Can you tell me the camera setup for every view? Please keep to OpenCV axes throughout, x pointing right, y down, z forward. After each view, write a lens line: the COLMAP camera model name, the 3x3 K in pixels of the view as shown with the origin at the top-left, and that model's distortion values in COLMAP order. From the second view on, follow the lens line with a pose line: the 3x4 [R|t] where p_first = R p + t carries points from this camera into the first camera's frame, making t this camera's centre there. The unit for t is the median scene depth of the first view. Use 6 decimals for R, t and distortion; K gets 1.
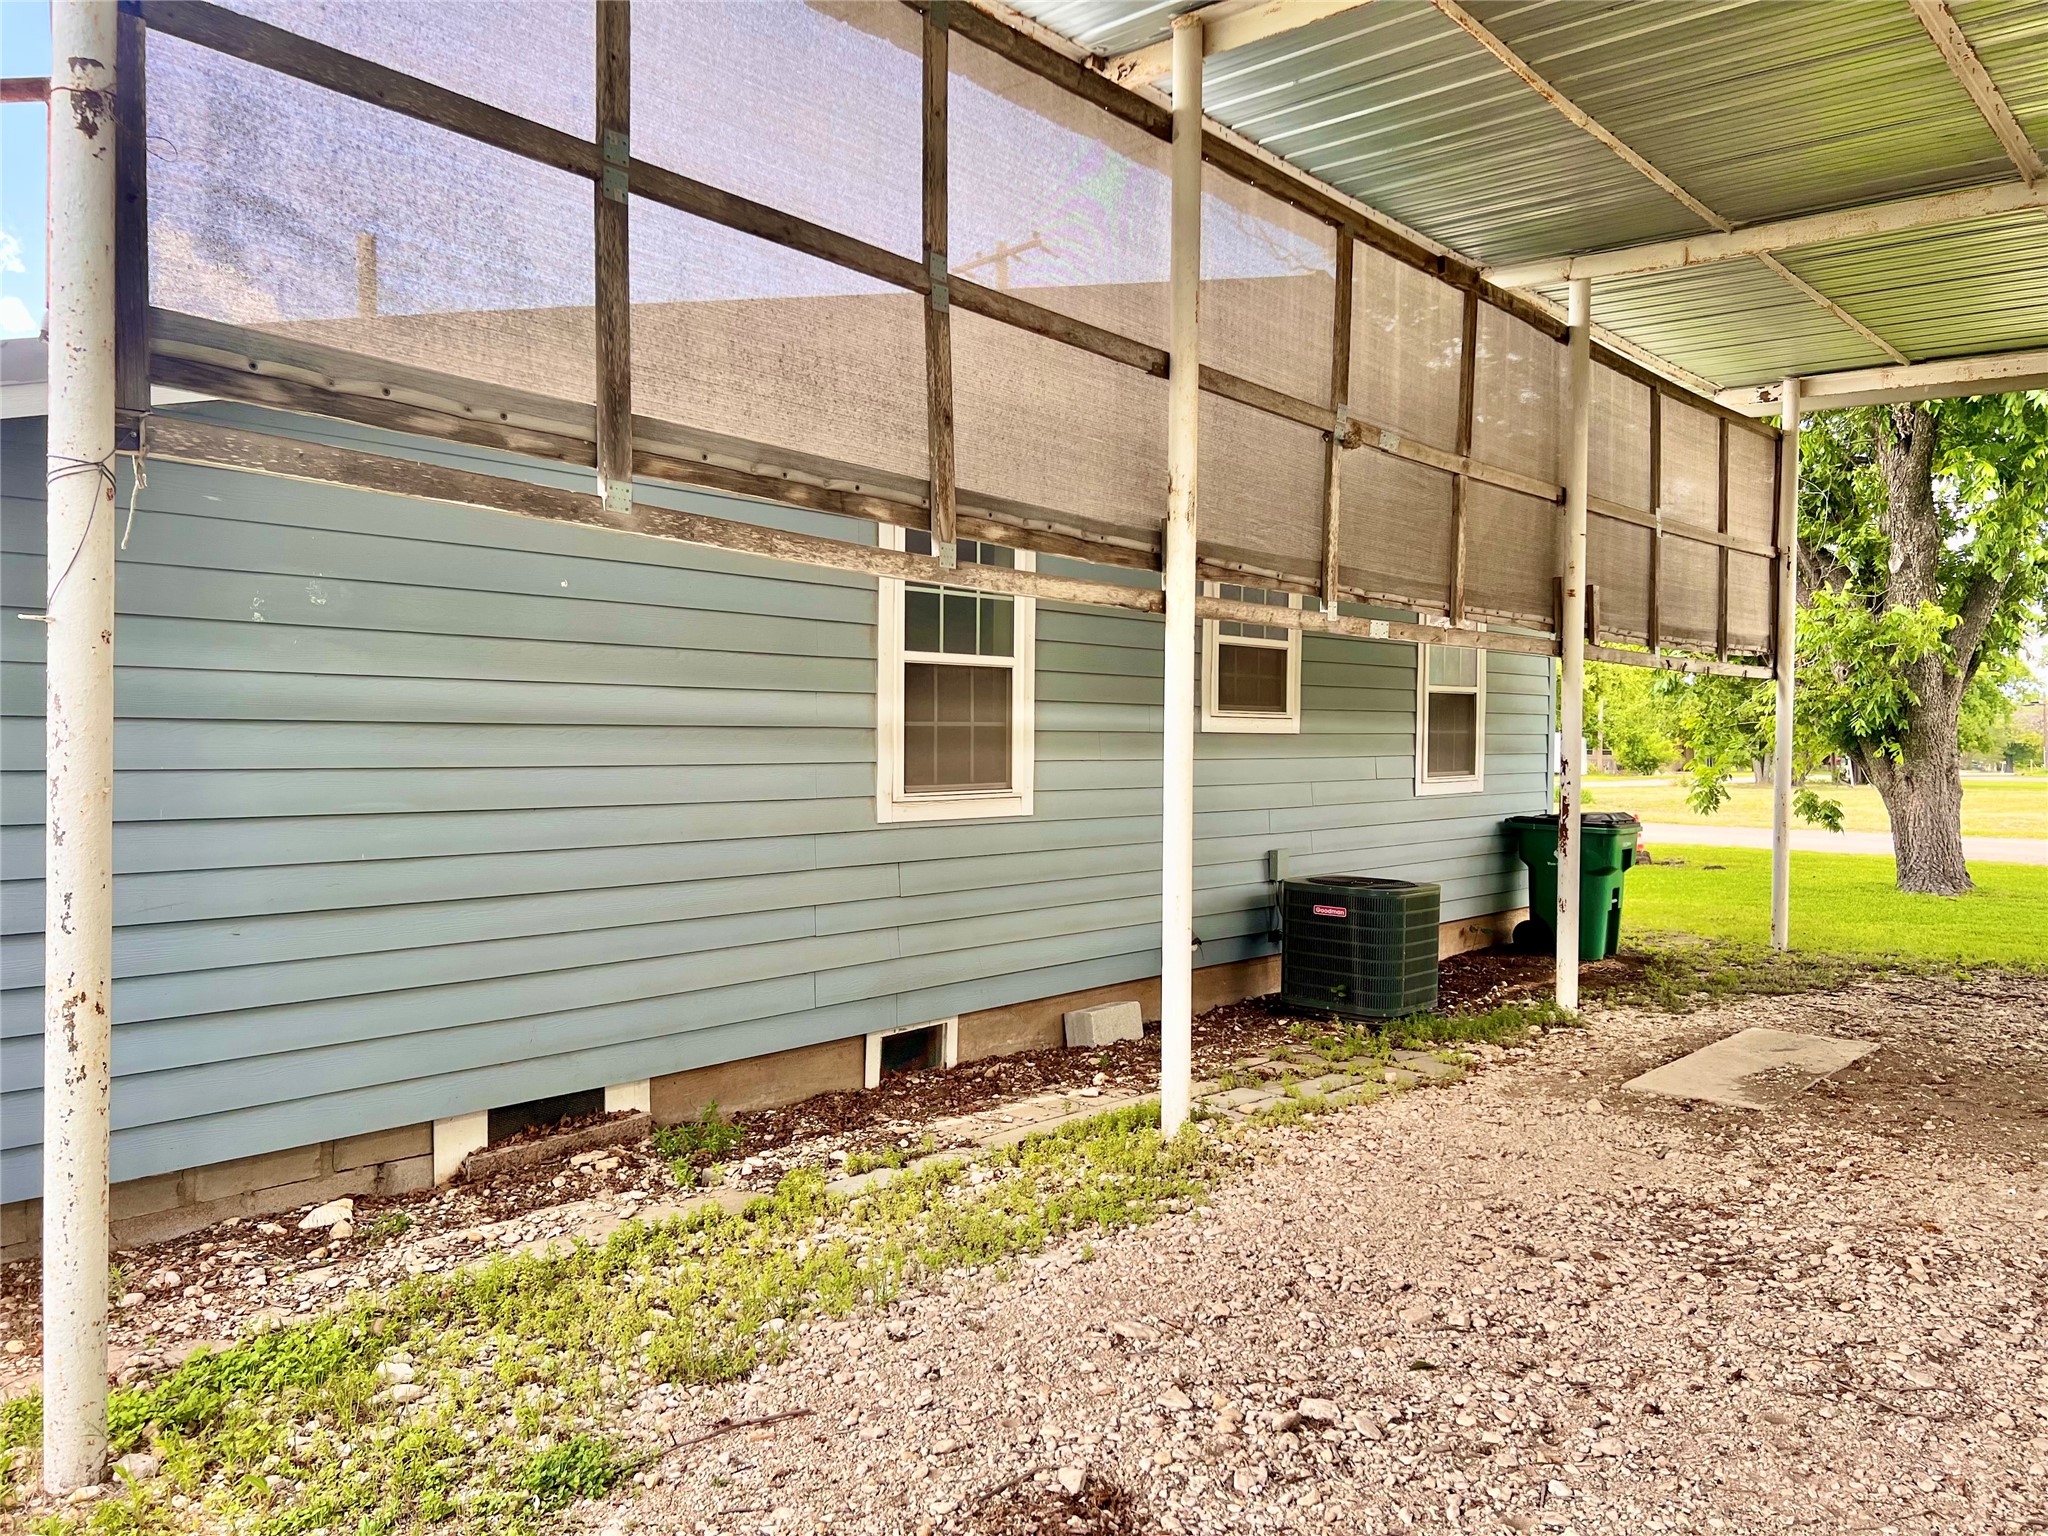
lens RADIAL K [[1541.8, 0, 1027.6], [0, 1541.8, 758.1], [0, 0, 1]] dist [0.047198, -0.032641]
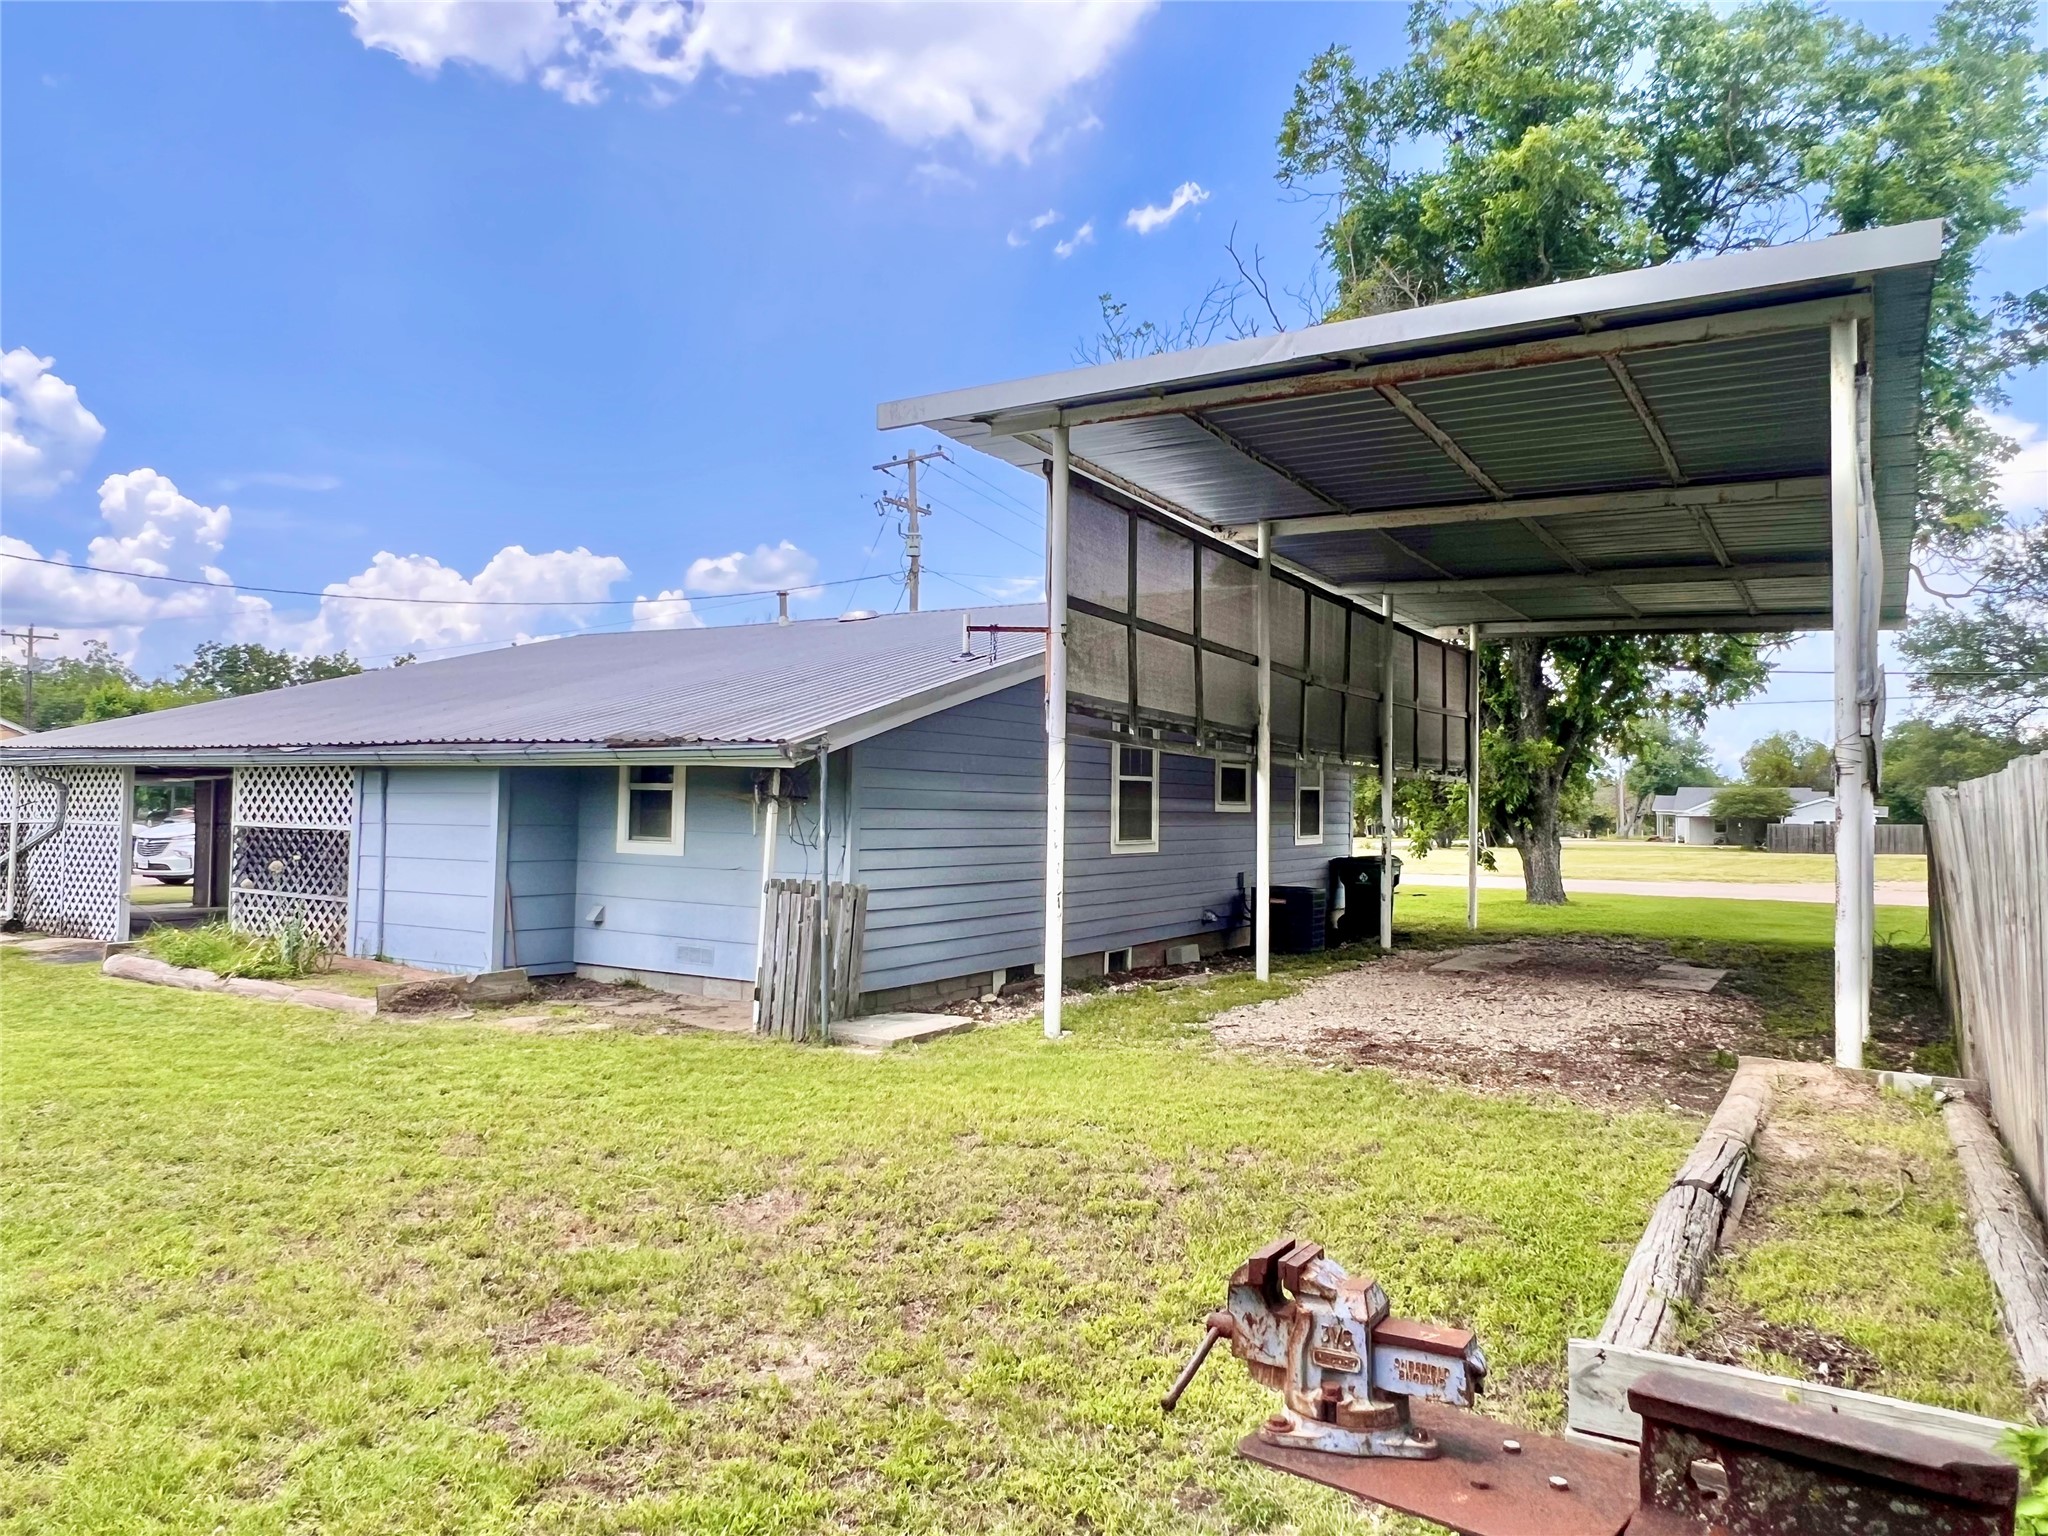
lens RADIAL K [[1363.1, 0, 1012.3], [0, 1363.1, 767.7], [0, 0, 1]] dist [0.005440, 0.001551]
pose [[0.987523, 0.008396, 0.157251, -0.327264], [-0.001644, 0.999073, -0.043018, 0.001605], [-0.157466, 0.042223, 0.986621, -0.543793]]
